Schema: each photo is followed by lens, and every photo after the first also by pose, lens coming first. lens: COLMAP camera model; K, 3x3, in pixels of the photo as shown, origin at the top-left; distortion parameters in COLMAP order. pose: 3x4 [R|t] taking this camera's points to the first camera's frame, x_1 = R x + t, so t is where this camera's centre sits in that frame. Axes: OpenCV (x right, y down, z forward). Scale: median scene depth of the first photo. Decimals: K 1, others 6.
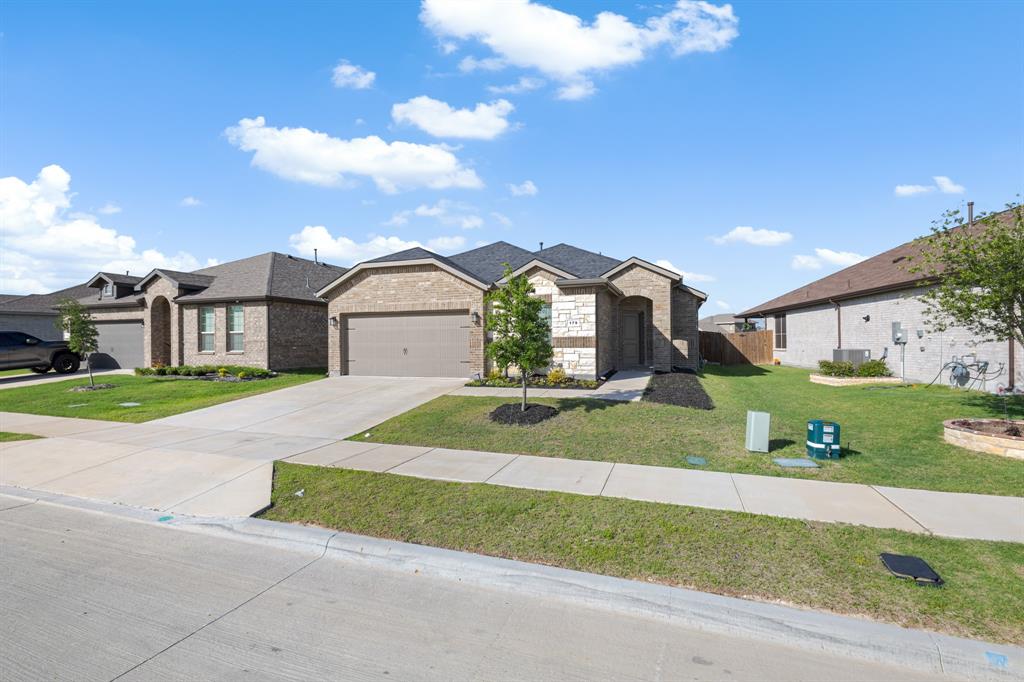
lens RADIAL K [[473.7, 0, 510.5], [0, 473.7, 339.4], [0, 0, 1]] dist [0.007449, -0.000670]
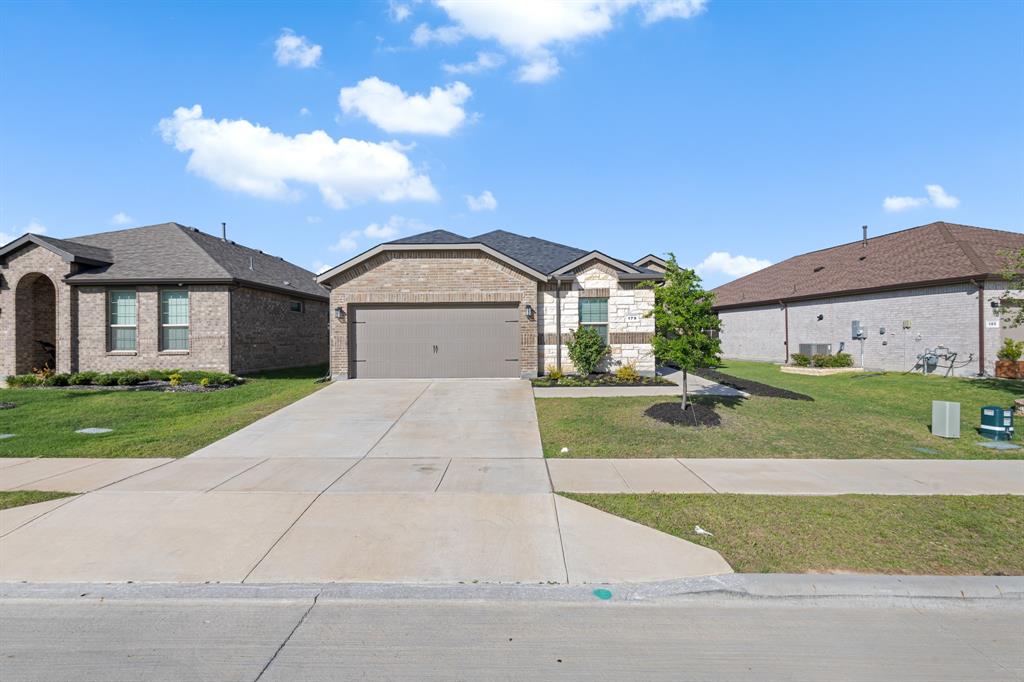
lens RADIAL K [[473.7, 0, 510.5], [0, 473.7, 339.4], [0, 0, 1]] dist [0.007449, -0.000670]
pose [[0.946230, -0.002371, 0.323485, -0.358592], [-0.000338, 0.999965, 0.008320, 0.000590], [-0.323494, -0.007982, 0.946197, 0.131815]]
